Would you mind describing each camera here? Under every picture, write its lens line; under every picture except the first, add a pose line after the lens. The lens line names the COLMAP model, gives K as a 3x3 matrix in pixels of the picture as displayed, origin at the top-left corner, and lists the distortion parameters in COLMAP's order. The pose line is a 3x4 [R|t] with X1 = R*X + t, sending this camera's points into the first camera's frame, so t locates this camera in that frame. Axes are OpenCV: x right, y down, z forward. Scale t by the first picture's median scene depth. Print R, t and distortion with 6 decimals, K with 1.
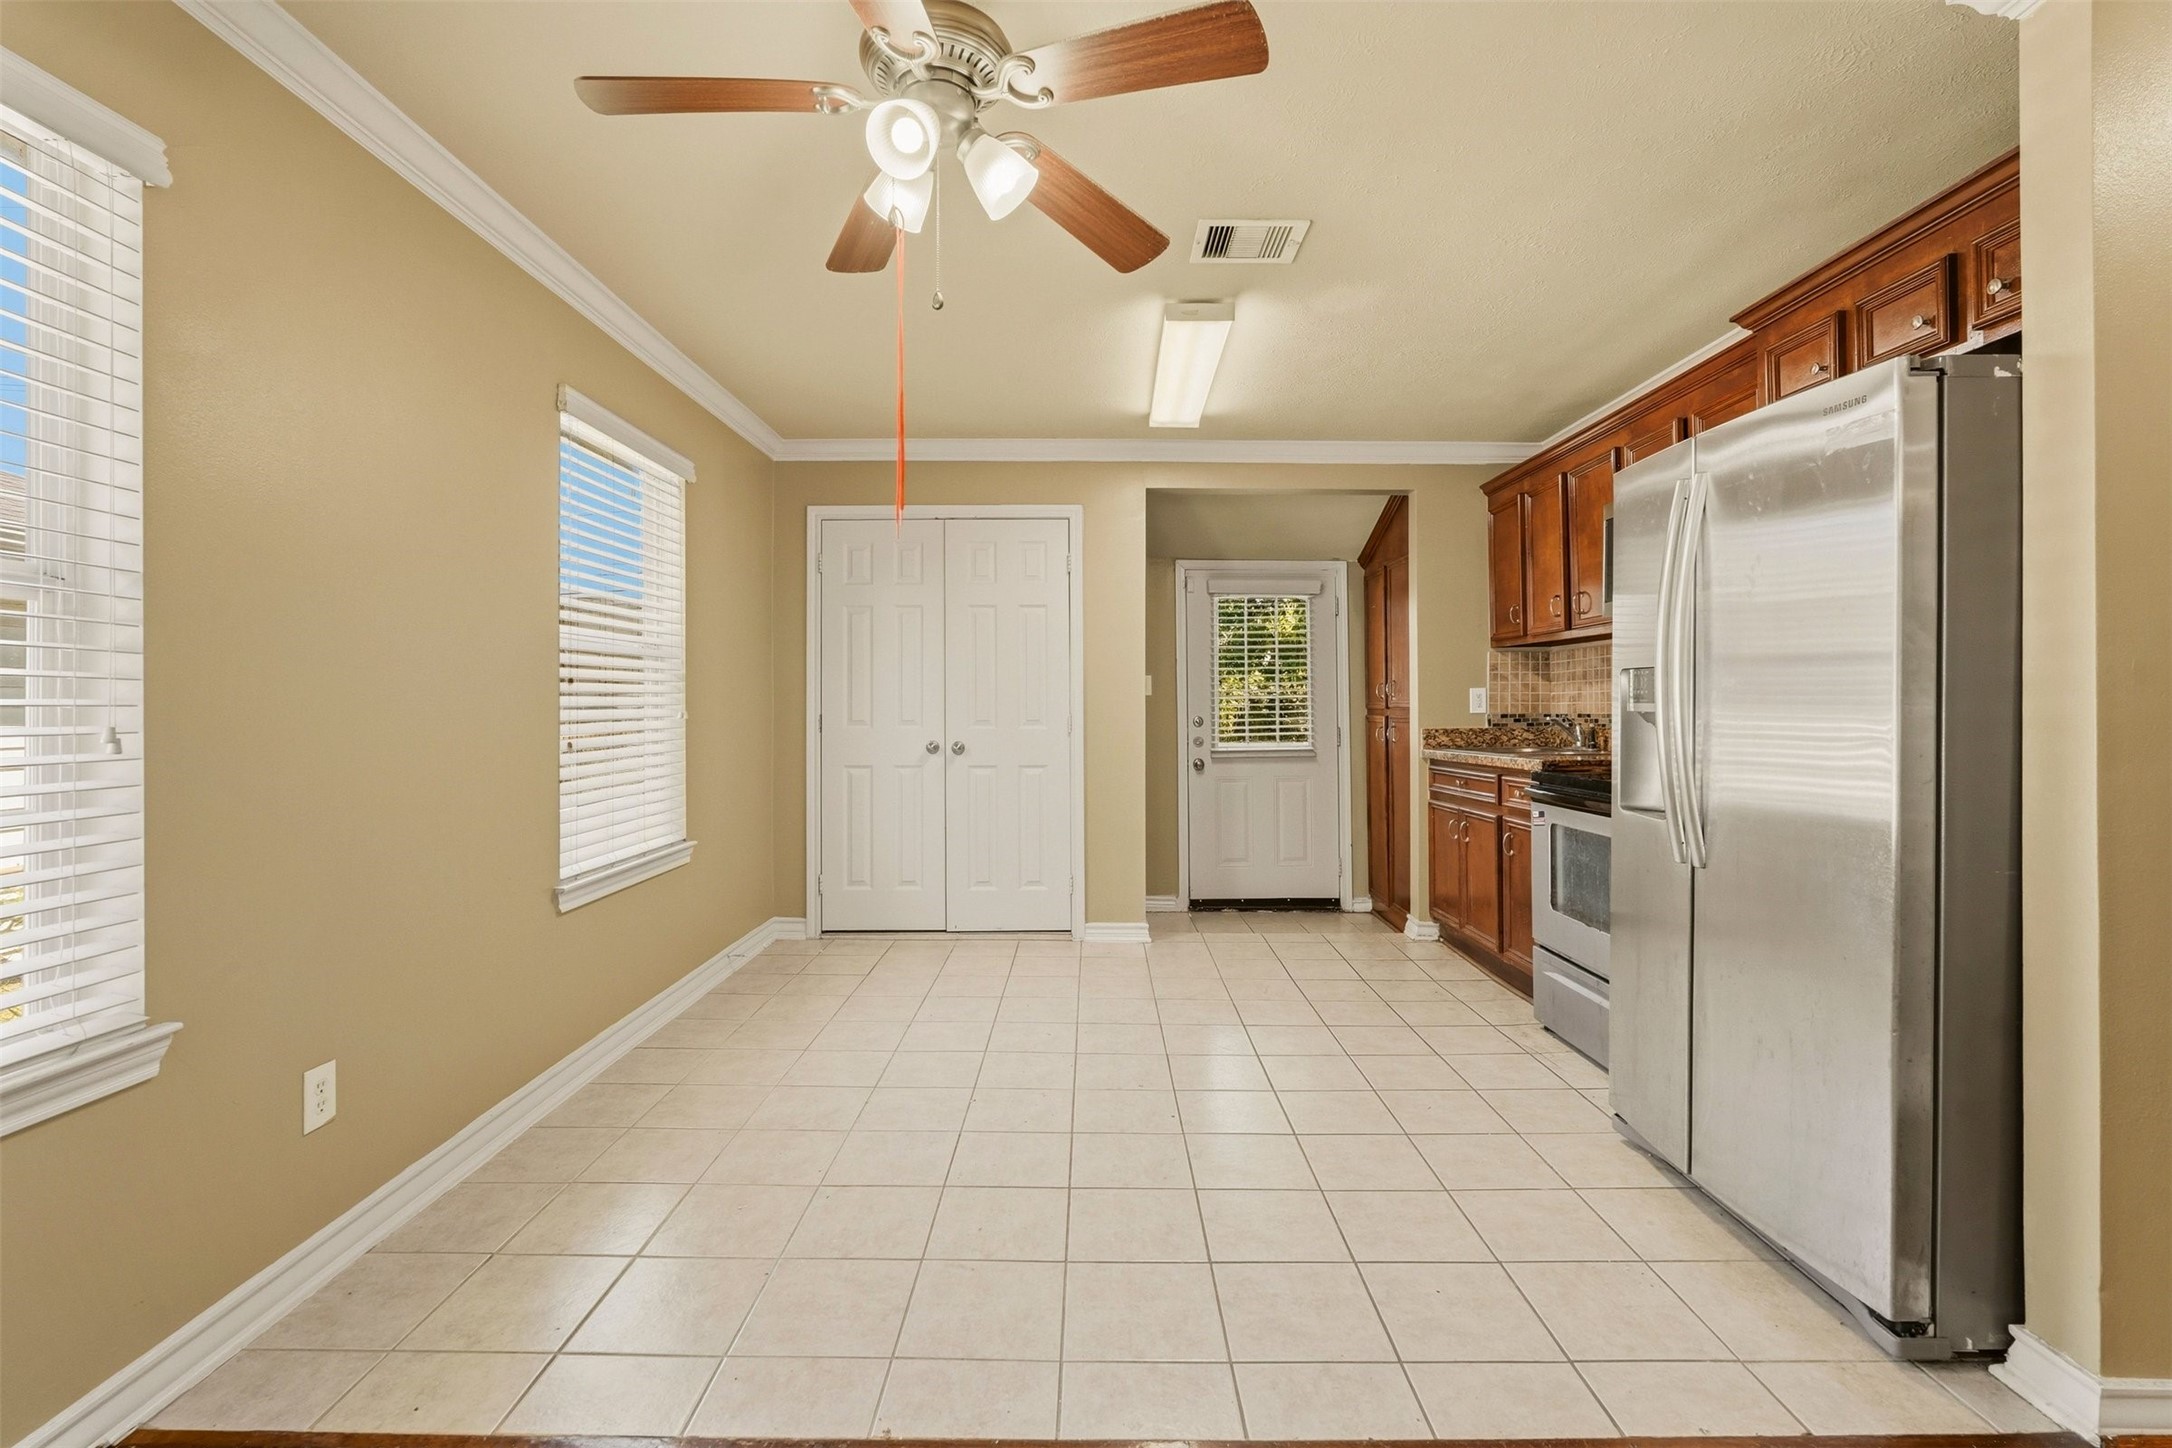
lens RADIAL K [[973.4, 0, 1084.7], [0, 973.4, 700.1], [0, 0, 1]] dist [-0.015994, 0.008258]
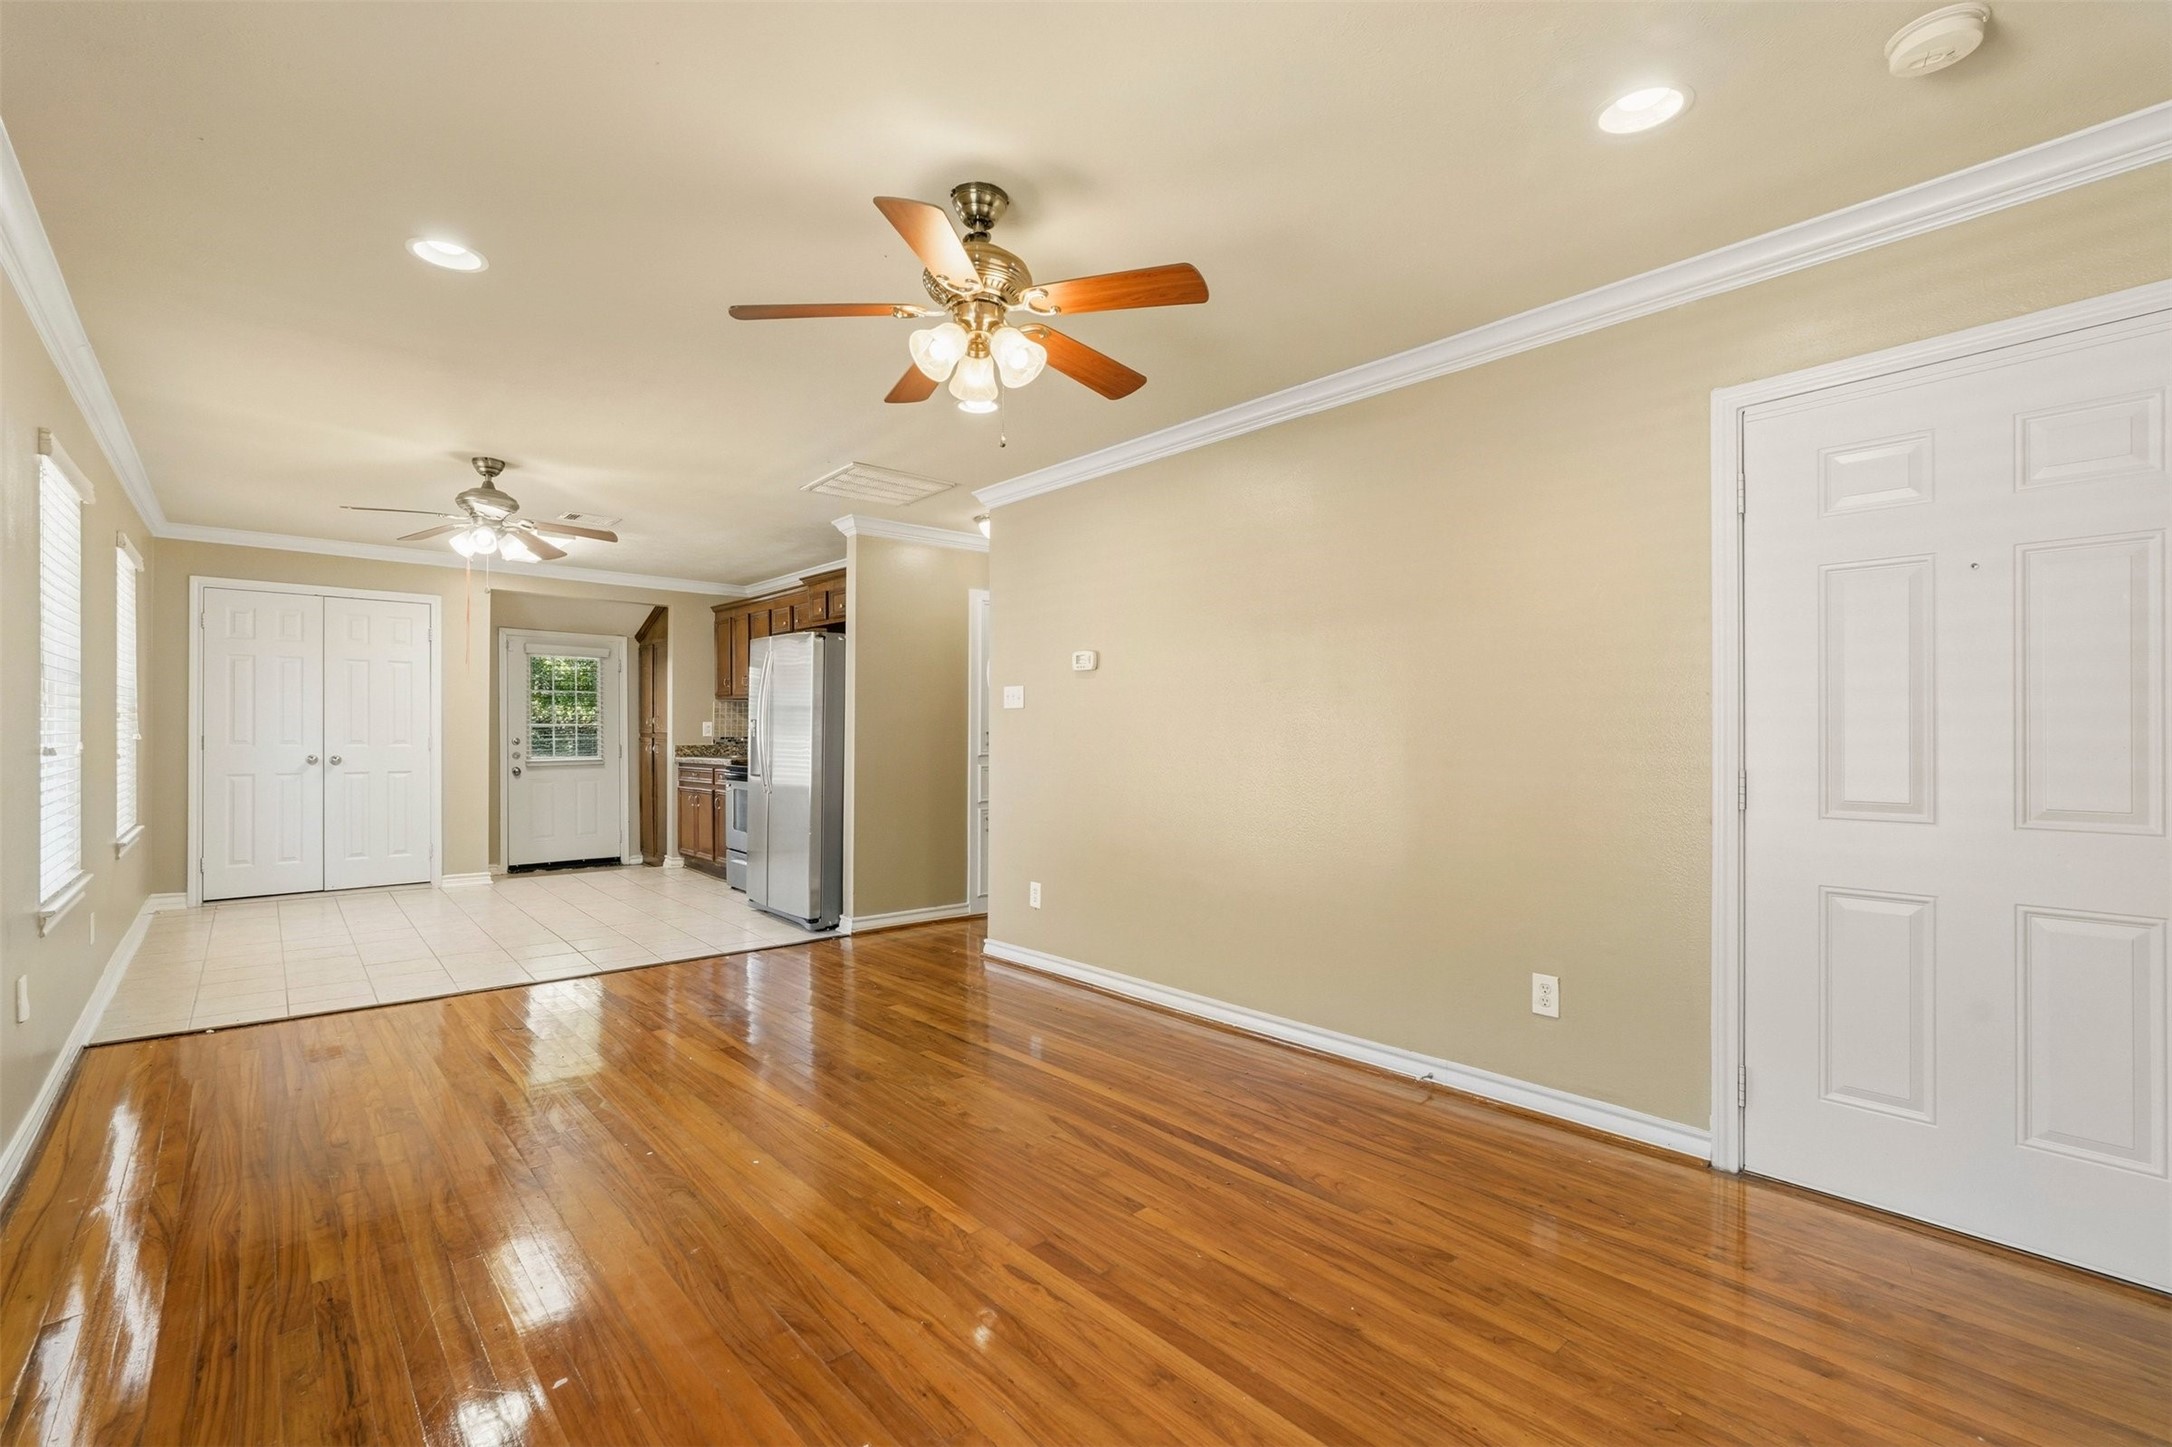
lens RADIAL K [[955.0, 0, 1083.9], [0, 955.0, 731.5], [0, 0, 1]] dist [-0.011105, 0.000857]
pose [[0.749029, 0.006251, 0.662507, -0.228341], [-0.012797, 0.999905, 0.005033, -0.012859], [-0.662413, -0.012248, 0.749038, -0.745689]]
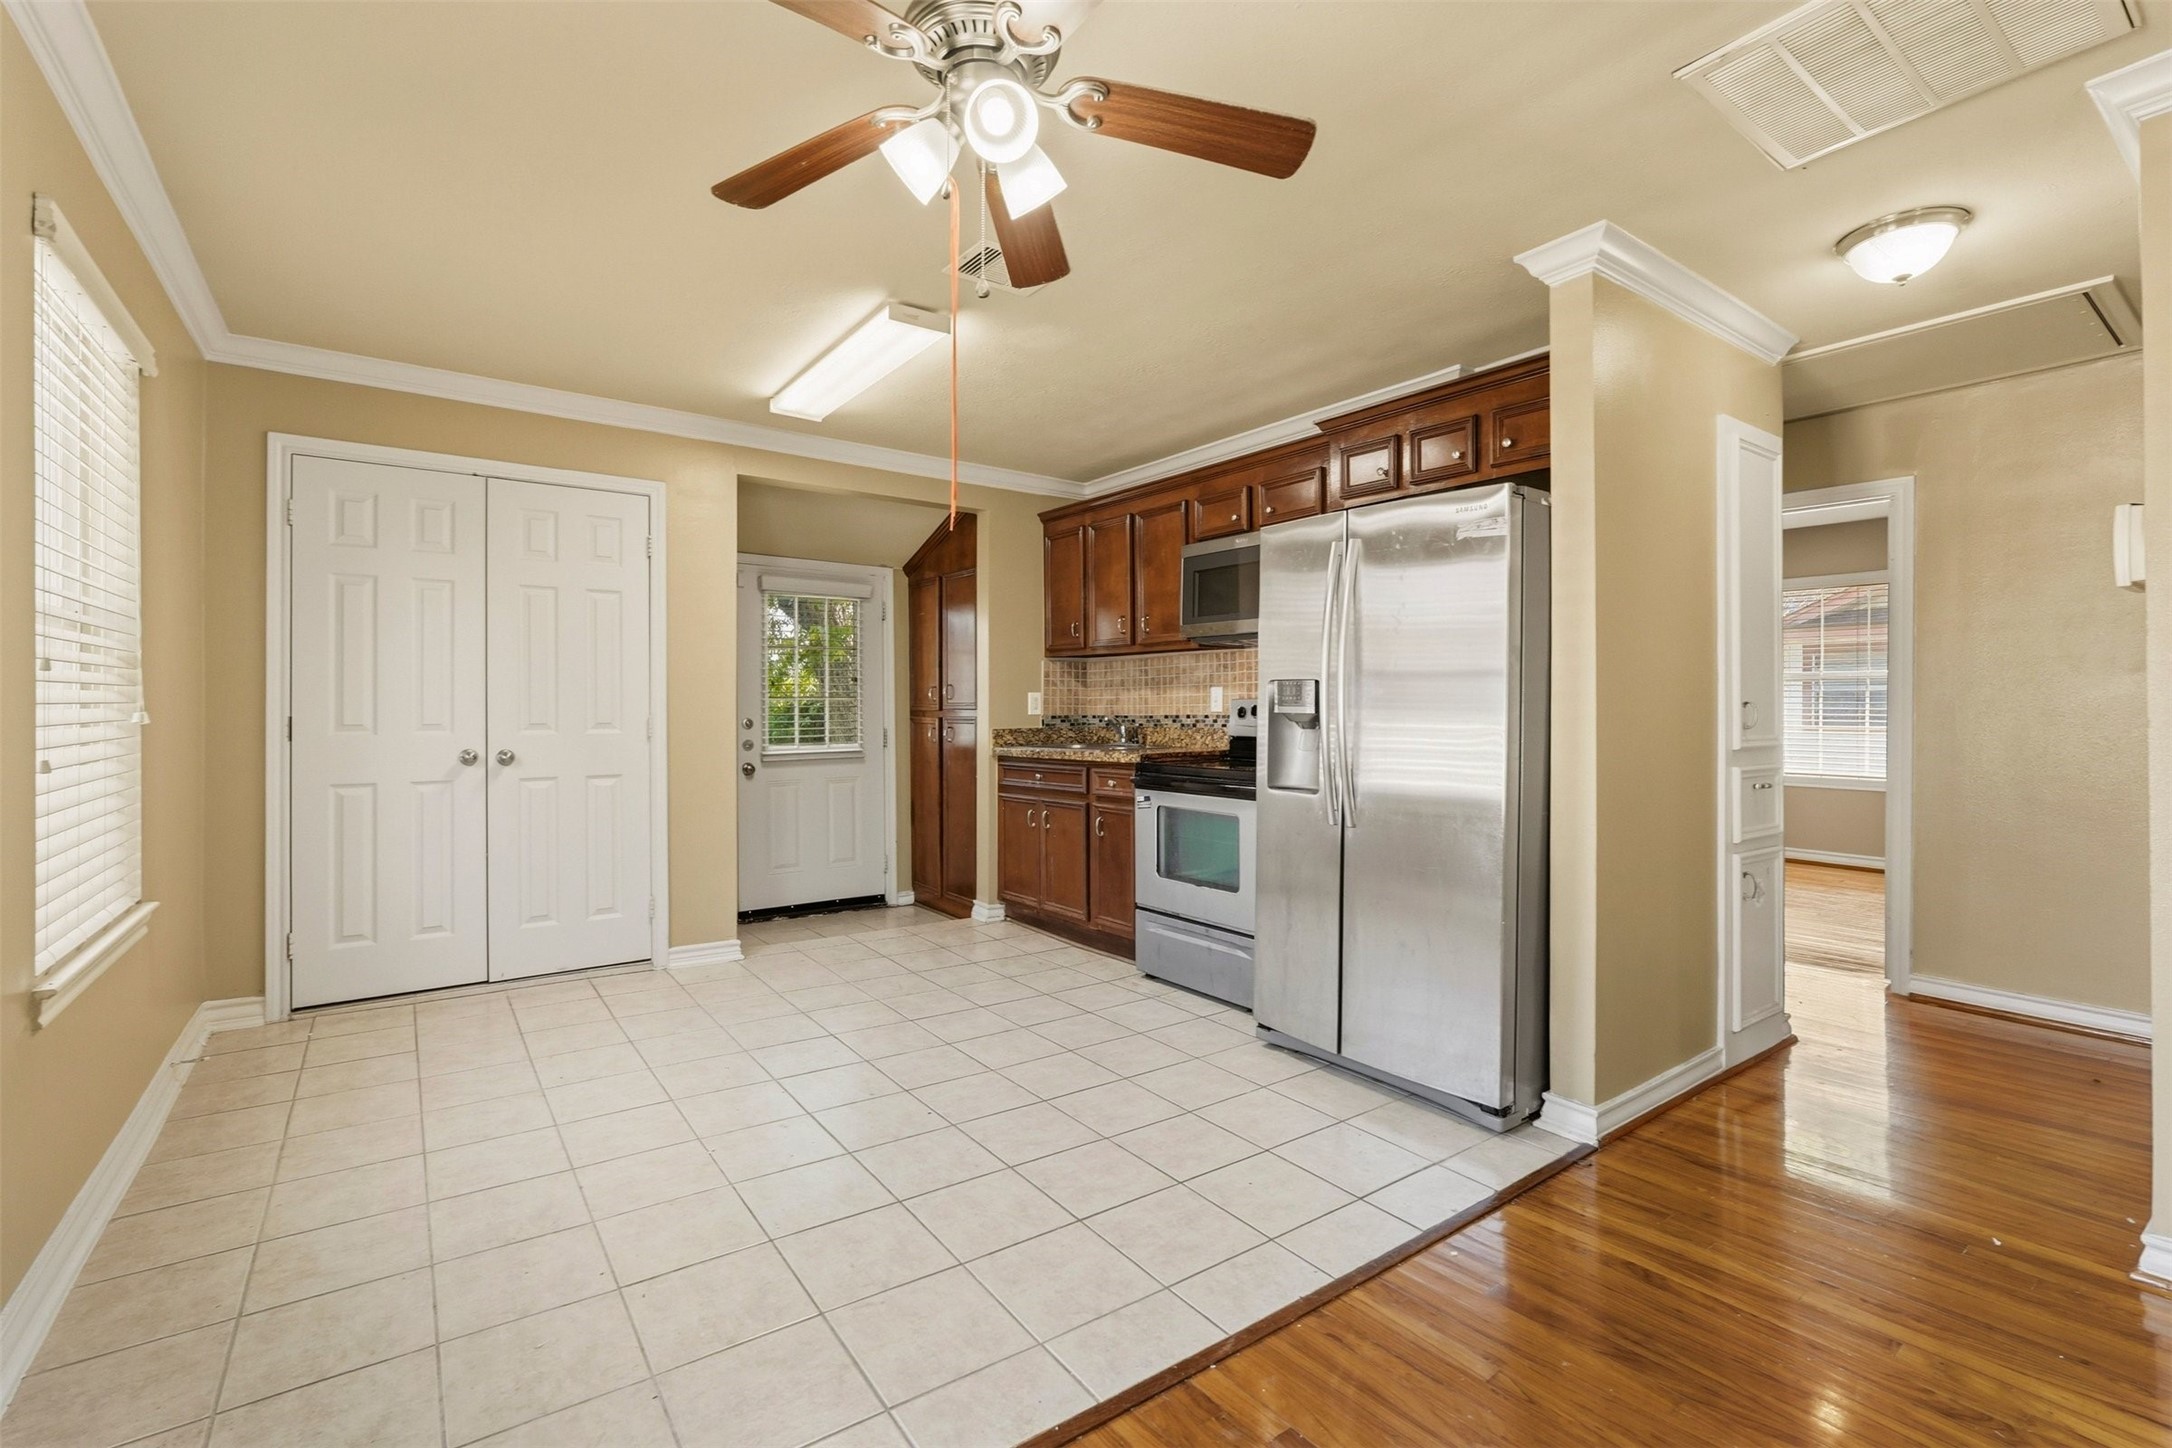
lens RADIAL K [[971.4, 0, 1081.9], [0, 971.4, 706.3], [0, 0, 1]] dist [-0.011222, 0.000756]
pose [[0.809061, 0.004336, 0.587709, -0.216584], [-0.006978, 0.999973, 0.002229, 0.000664], [-0.587684, -0.005905, 0.809069, 0.052466]]
